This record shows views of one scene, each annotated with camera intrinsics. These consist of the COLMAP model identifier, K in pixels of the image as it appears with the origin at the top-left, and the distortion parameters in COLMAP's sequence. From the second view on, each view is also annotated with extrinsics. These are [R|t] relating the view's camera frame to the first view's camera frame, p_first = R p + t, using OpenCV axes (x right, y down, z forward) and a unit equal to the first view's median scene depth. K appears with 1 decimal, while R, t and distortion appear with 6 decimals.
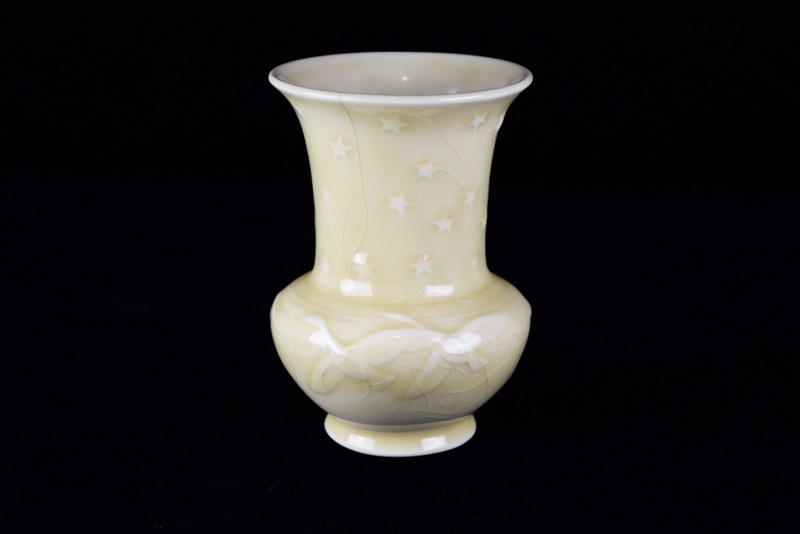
lens RADIAL K [[1729.5, 0, 400.0], [0, 1729.5, 267.0], [0, 0, 1]] dist [0.047171, -0.224887]
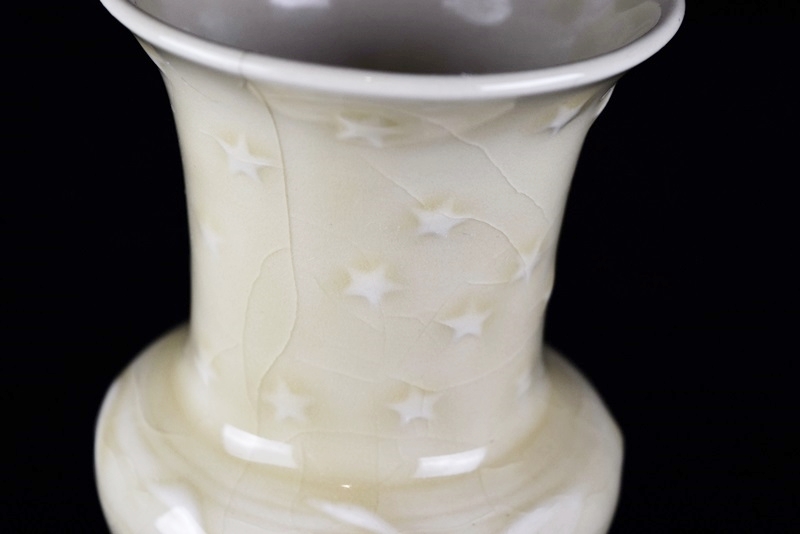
lens RADIAL K [[1729.5, 0, 400.0], [0, 1729.5, 267.0], [0, 0, 1]] dist [0.047171, -0.224887]
pose [[0.998006, 0.048364, 0.040559, -0.011418], [-0.055892, 0.975711, 0.211813, -0.134620], [-0.029330, -0.213657, 0.976468, 0.560763]]
